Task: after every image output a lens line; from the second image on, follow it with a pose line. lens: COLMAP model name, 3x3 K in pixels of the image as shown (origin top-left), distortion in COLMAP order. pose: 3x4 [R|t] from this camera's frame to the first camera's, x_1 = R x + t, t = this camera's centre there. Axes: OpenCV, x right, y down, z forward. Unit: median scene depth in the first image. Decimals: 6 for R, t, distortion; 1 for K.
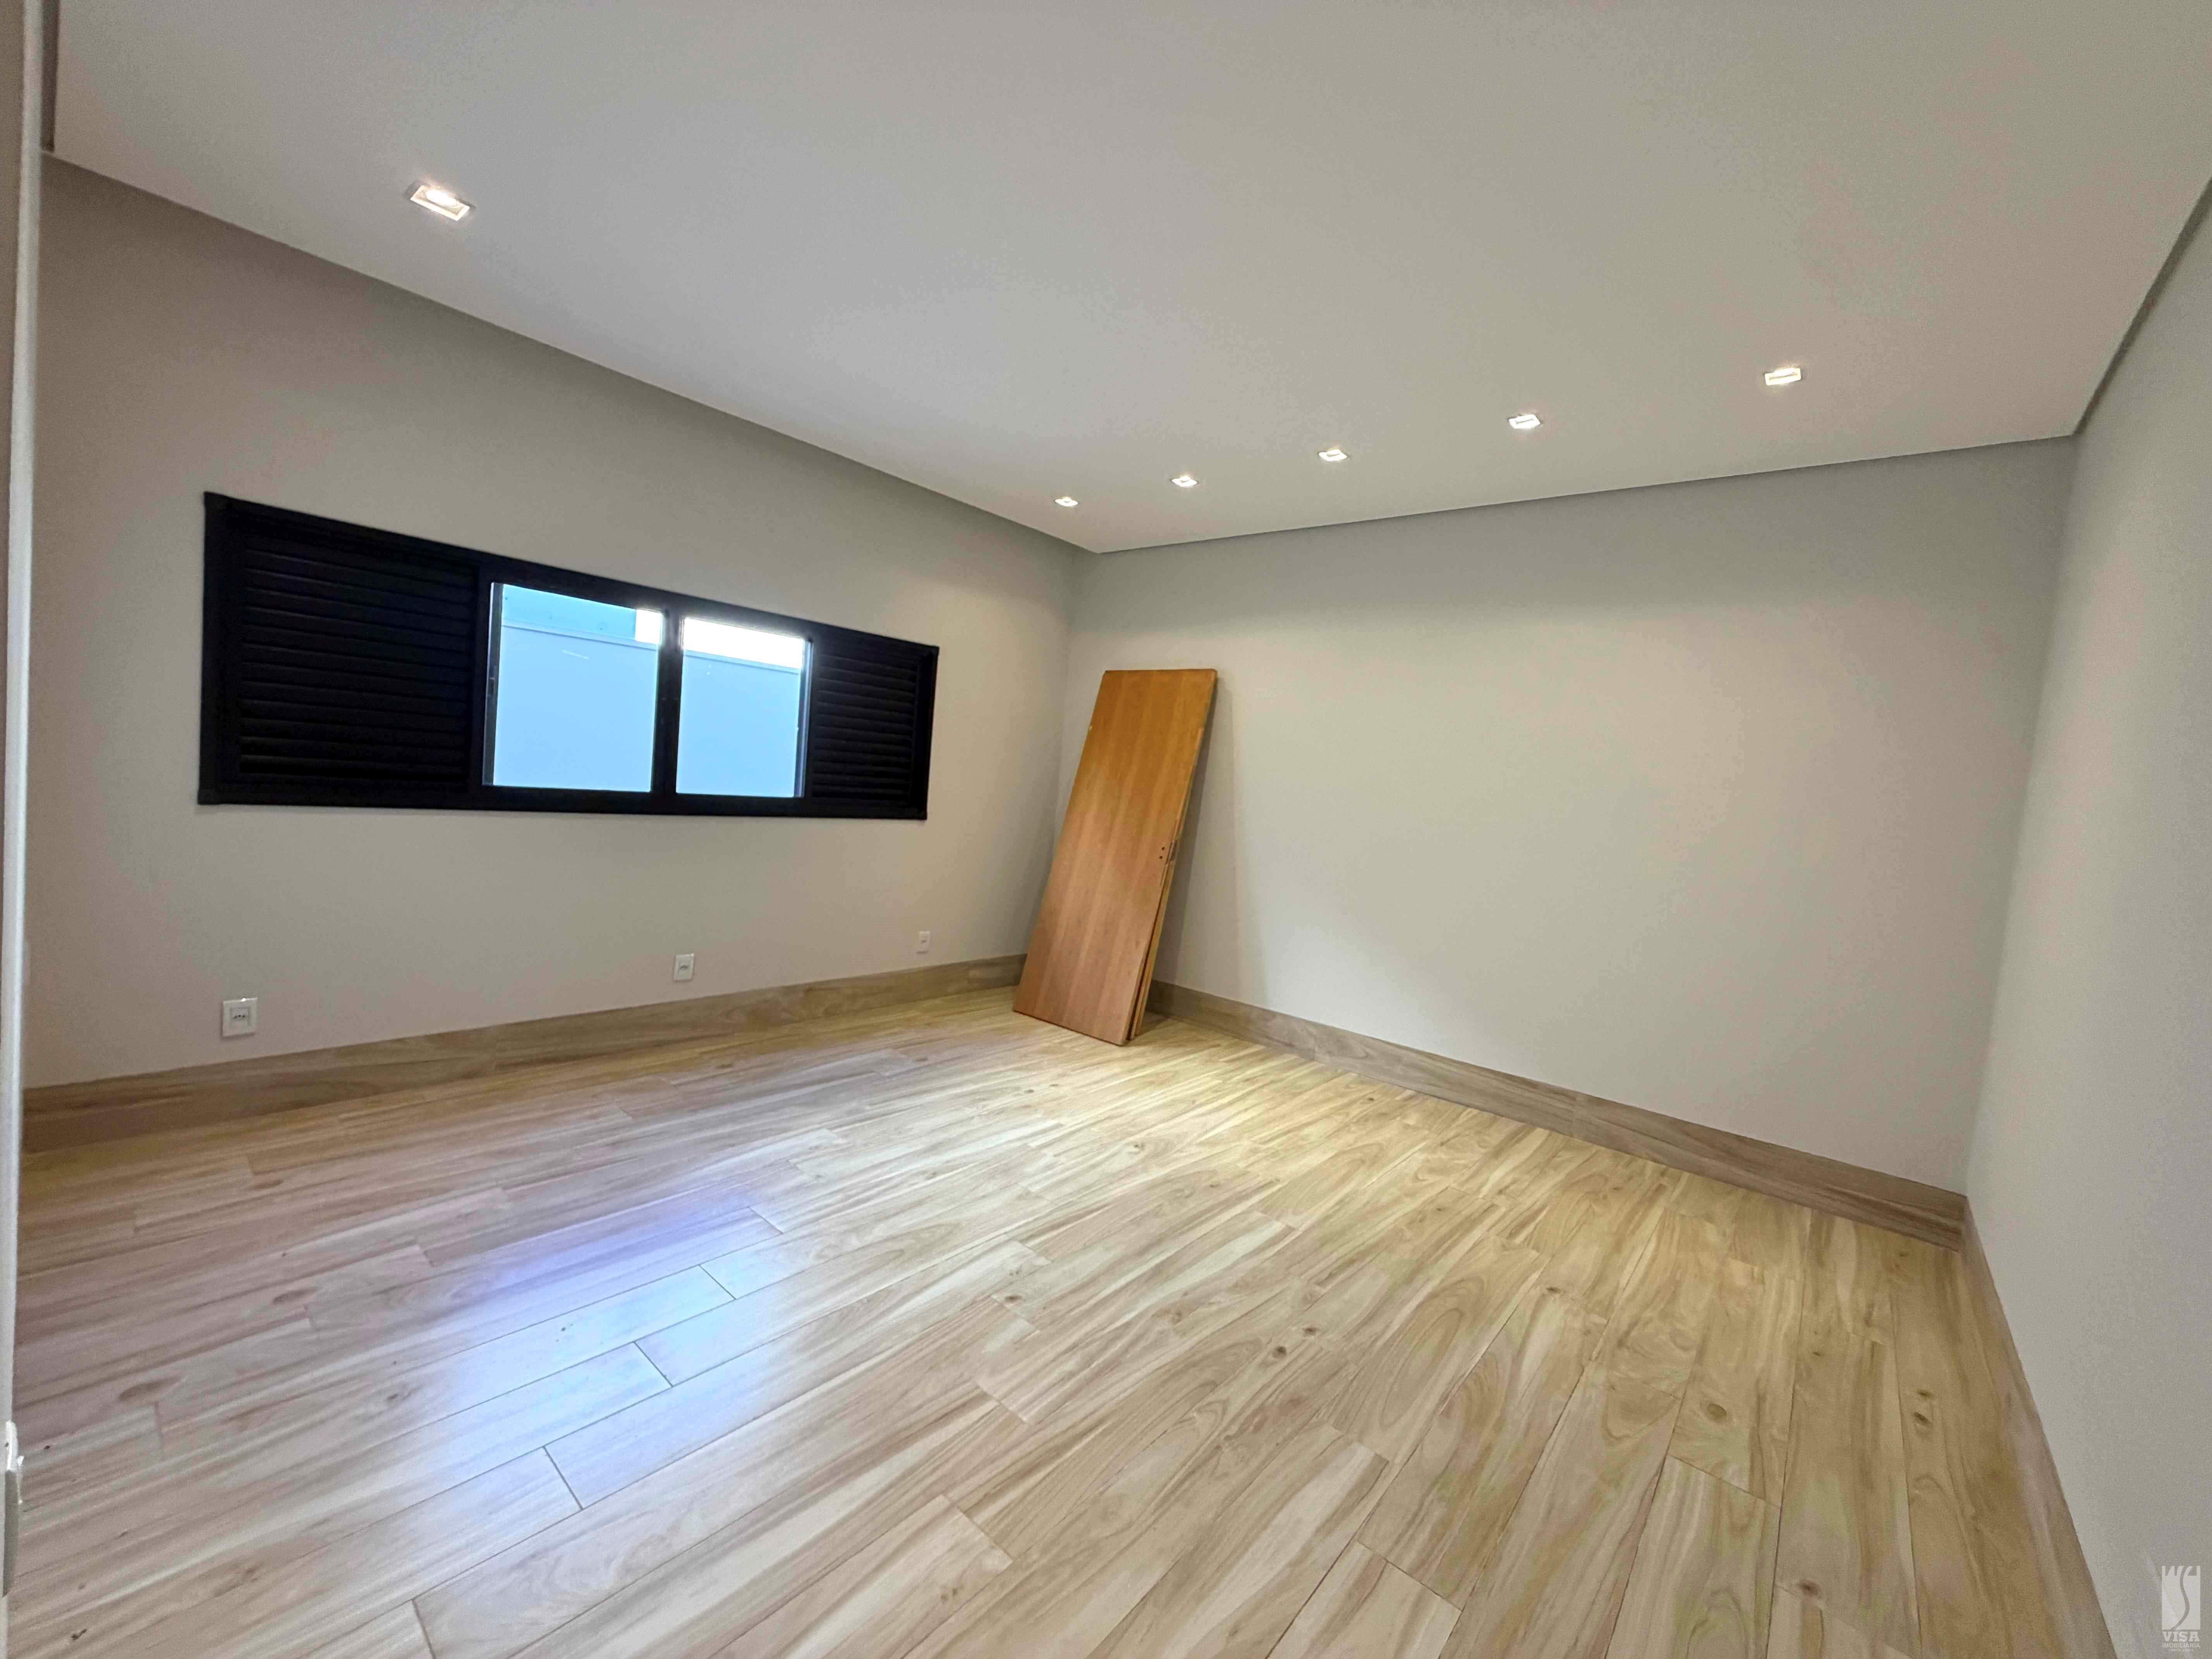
lens RADIAL K [[879.7, 0, 1103.1], [0, 879.7, 827.4], [0, 0, 1]] dist [-0.000491, -0.000086]
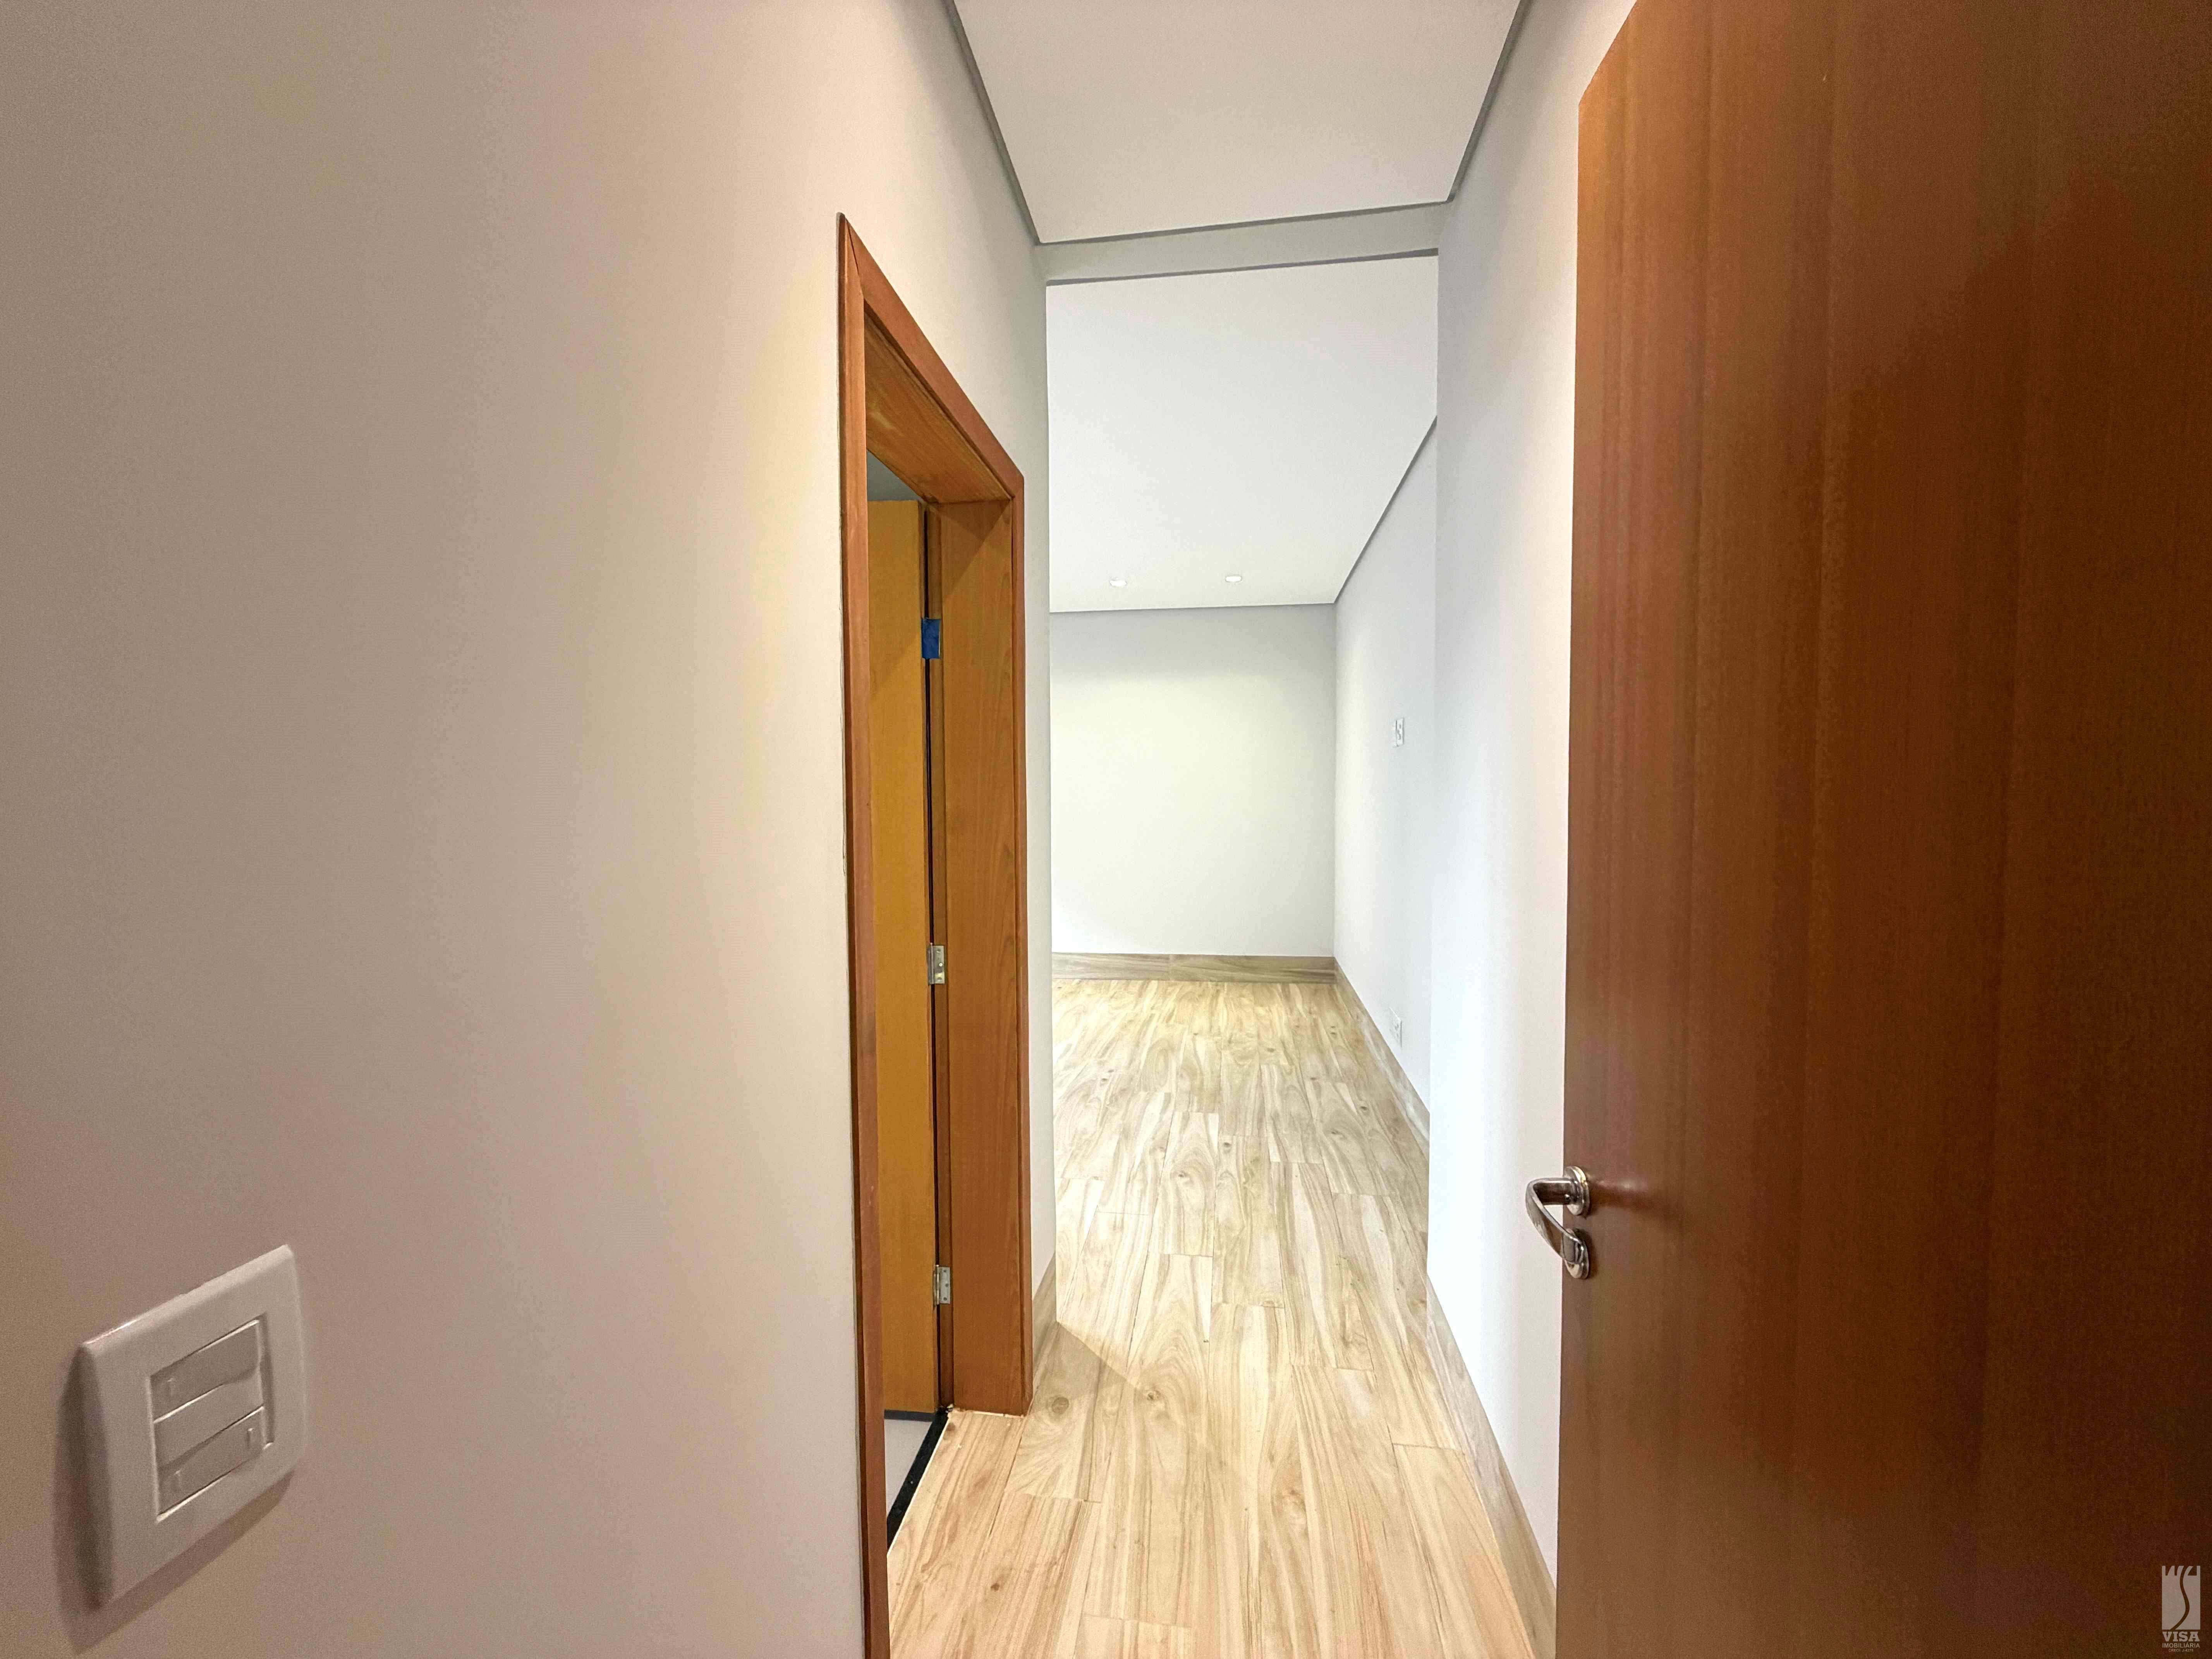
lens RADIAL K [[879.7, 0, 1103.1], [0, 879.7, 827.4], [0, 0, 1]] dist [-0.000491, -0.000086]
pose [[0.842378, -0.116250, 0.526199, -0.647223], [0.112061, 0.992898, 0.039960, -0.045966], [-0.527107, 0.025305, 0.849422, -0.587239]]
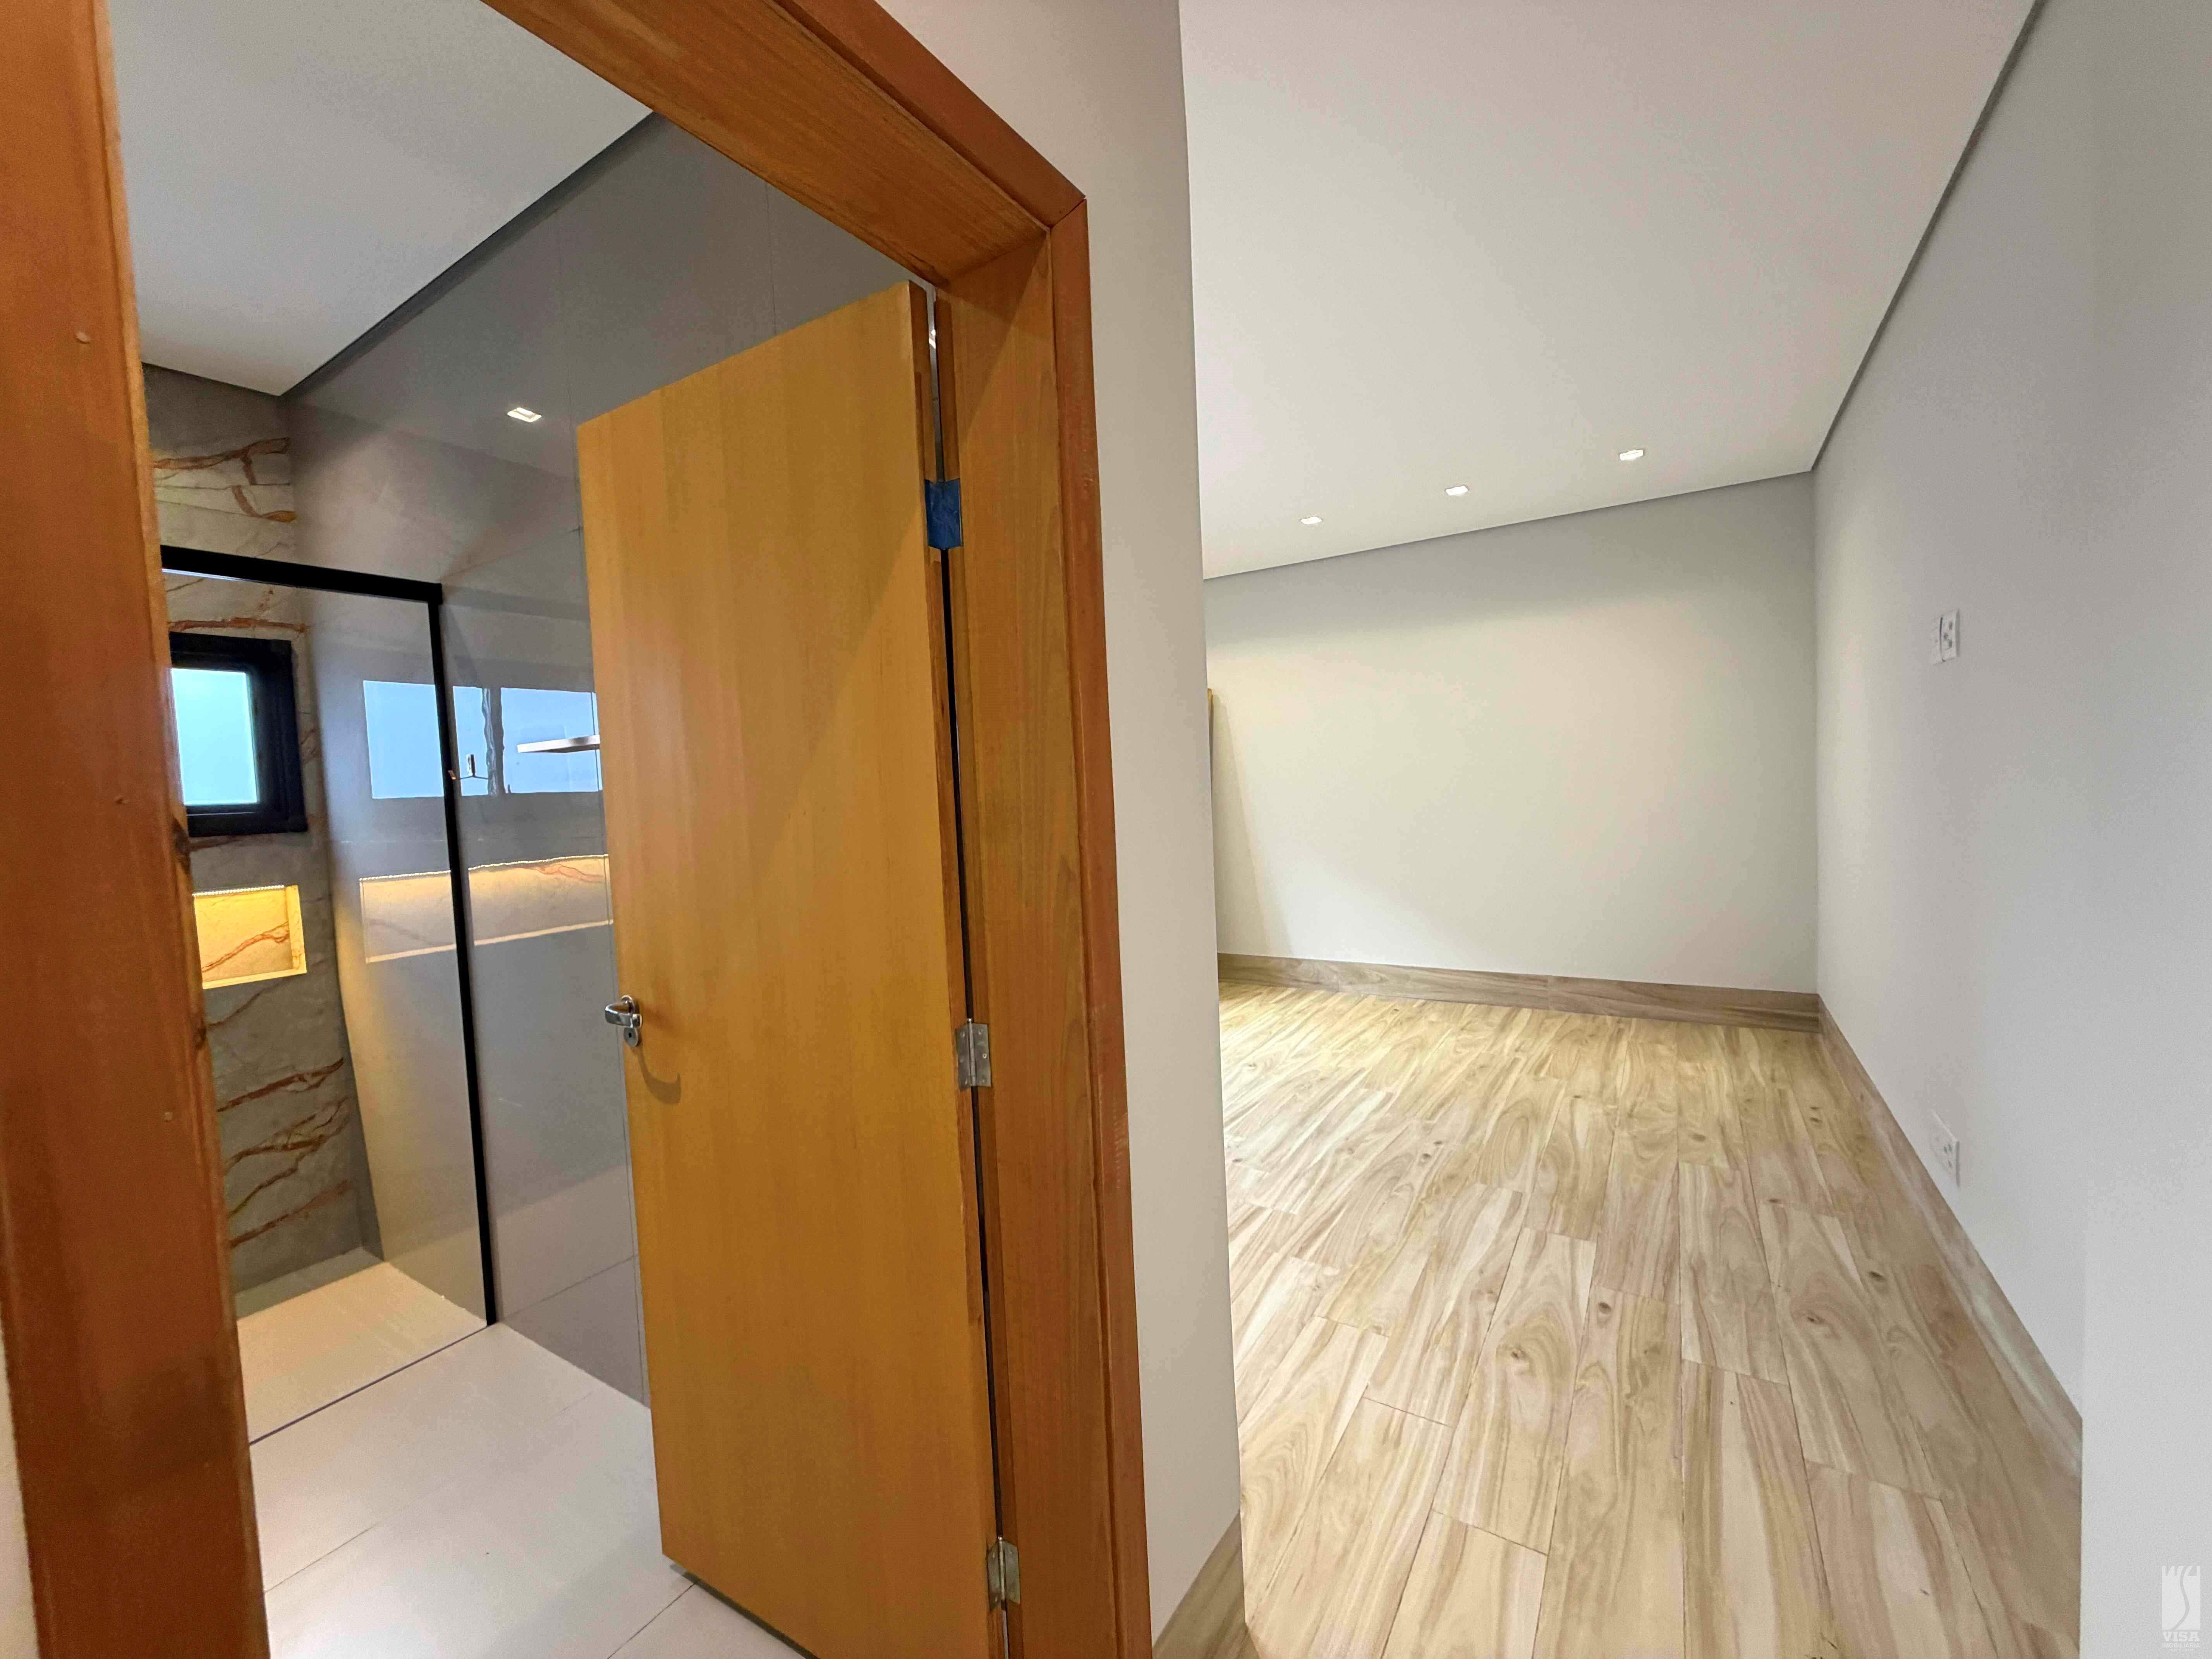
lens RADIAL K [[879.7, 0, 1103.1], [0, 879.7, 827.4], [0, 0, 1]] dist [-0.000491, -0.000086]
pose [[0.982184, -0.139301, 0.126136, -0.361293], [0.140178, 0.990124, 0.001938, -0.023779], [-0.125160, 0.015778, 0.992011, -0.331813]]
